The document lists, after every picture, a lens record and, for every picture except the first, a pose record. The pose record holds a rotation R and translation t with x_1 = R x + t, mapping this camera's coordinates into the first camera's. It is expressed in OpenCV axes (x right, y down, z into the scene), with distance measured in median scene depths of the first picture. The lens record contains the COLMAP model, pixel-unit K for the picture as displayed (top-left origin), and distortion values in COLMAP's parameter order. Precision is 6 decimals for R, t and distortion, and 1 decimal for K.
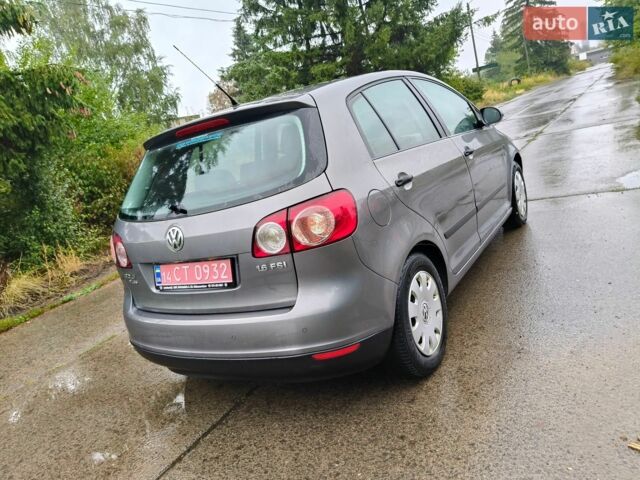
lens RADIAL K [[496.9, 0, 320.0], [0, 496.9, 240.0], [0, 0, 1]] dist [0.013539, -0.045328]
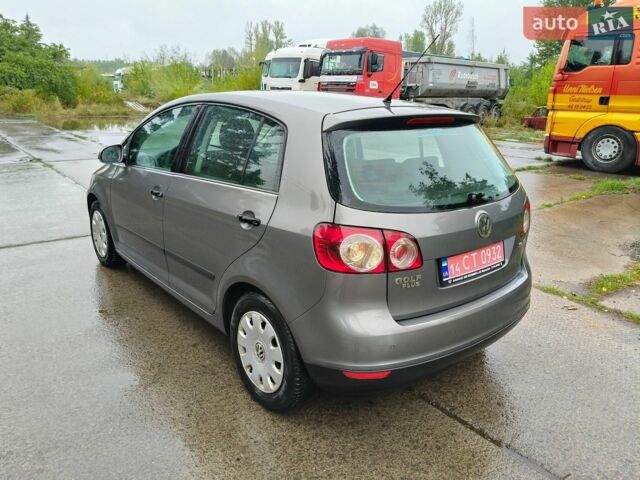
lens RADIAL K [[496.9, 0, 320.0], [0, 496.9, 240.0], [0, 0, 1]] dist [0.013539, -0.045328]
pose [[0.323828, -0.028428, 0.945689, -1.246652], [0.103122, 0.994654, -0.005412, -0.002126], [-0.940479, 0.099274, 0.325029, 0.894469]]
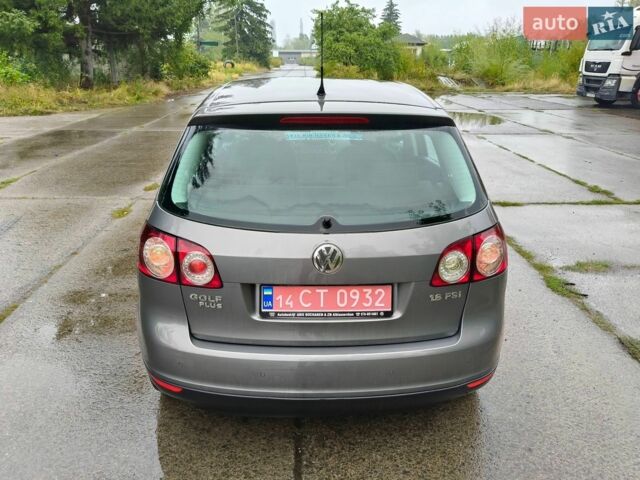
lens RADIAL K [[496.9, 0, 320.0], [0, 496.9, 240.0], [0, 0, 1]] dist [0.013539, -0.045328]
pose [[0.813111, 0.044720, 0.580388, -0.701293], [-0.078824, 0.996320, 0.033661, -0.053445], [-0.576747, -0.073119, 0.813644, 0.314075]]
